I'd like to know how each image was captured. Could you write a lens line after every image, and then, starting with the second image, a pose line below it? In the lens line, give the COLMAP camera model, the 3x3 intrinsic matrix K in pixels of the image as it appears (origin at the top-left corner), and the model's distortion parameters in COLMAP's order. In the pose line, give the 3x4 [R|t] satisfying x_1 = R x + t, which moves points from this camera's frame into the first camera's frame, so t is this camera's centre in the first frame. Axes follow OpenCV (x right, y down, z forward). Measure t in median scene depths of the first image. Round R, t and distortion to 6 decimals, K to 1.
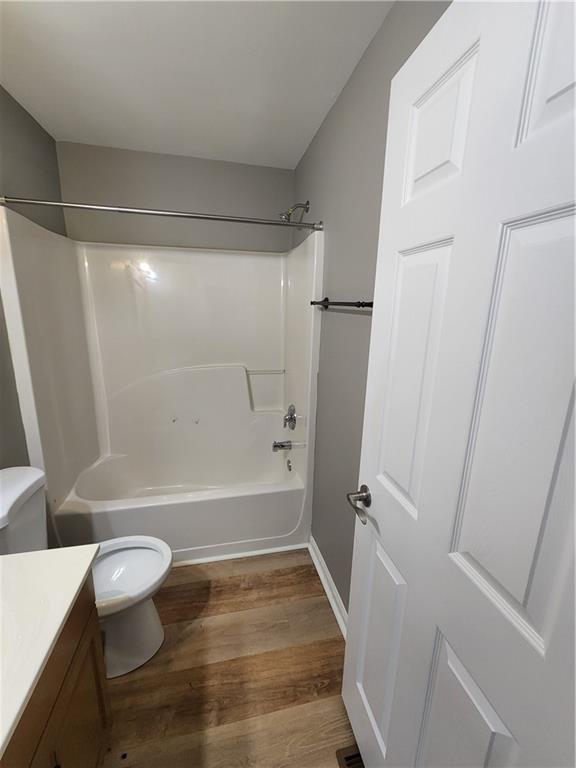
lens RADIAL K [[316.1, 0, 289.0], [0, 316.1, 378.9], [0, 0, 1]] dist [-0.008962, 0.001450]
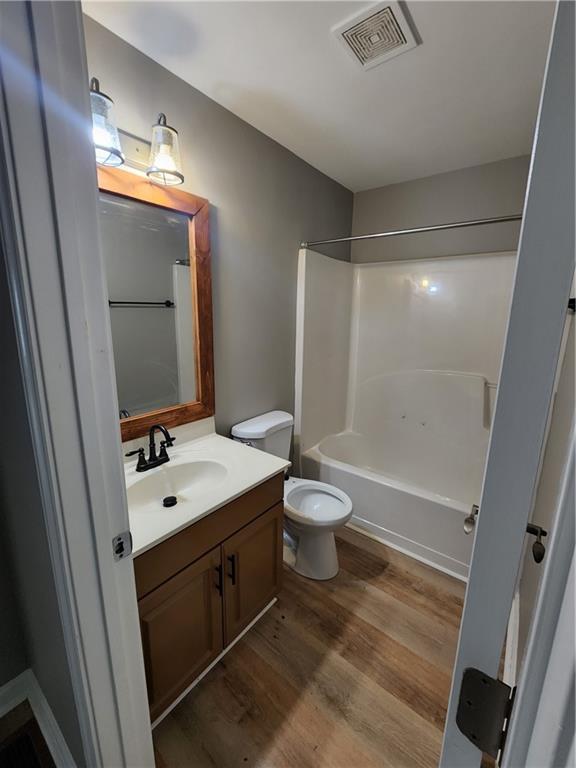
lens RADIAL K [[316.1, 0, 291.0], [0, 316.1, 380.8], [0, 0, 1]] dist [-0.008962, 0.001450]
pose [[0.632497, 0.153048, -0.759291, 0.310206], [-0.177031, 0.982901, 0.050652, 0.034489], [0.754060, 0.102382, 0.648776, -0.024547]]
